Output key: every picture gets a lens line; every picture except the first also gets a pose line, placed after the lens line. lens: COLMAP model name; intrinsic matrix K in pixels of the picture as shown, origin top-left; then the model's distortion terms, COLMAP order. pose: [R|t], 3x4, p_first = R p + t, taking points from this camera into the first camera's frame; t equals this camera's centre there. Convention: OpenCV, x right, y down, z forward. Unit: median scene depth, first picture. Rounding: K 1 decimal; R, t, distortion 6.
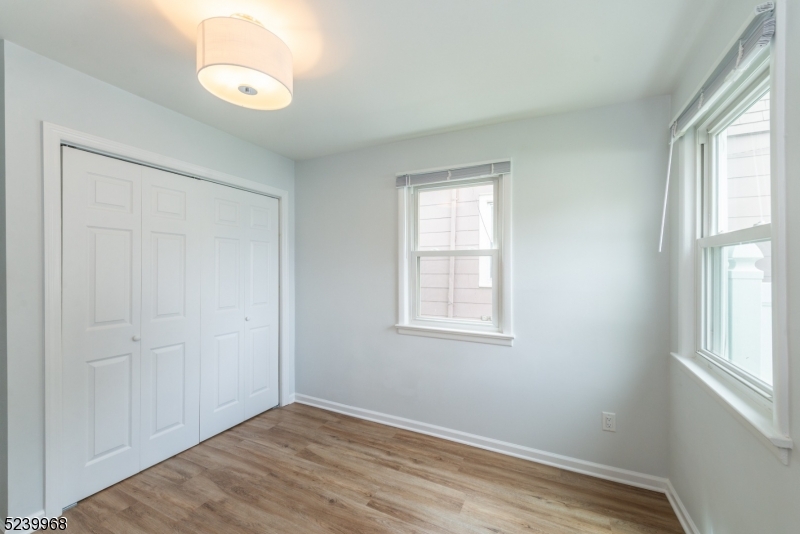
lens RADIAL K [[319.3, 0, 396.8], [0, 319.3, 270.4], [0, 0, 1]] dist [0.005484, -0.000671]
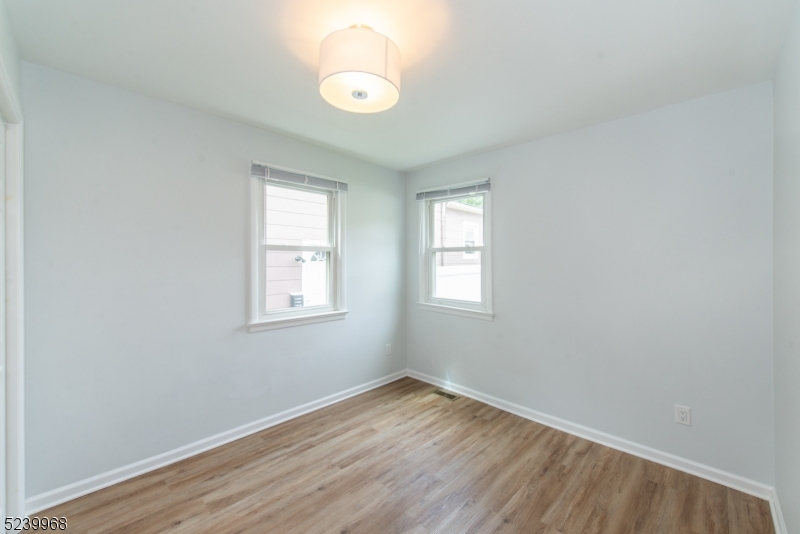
lens RADIAL K [[319.3, 0, 412.6], [0, 319.3, 259.4], [0, 0, 1]] dist [0.005484, -0.000671]
pose [[0.305633, 0.000406, 0.952149, -0.881614], [0.007659, 0.999967, -0.002885, -0.010007], [-0.952119, 0.008174, 0.305620, 0.319387]]
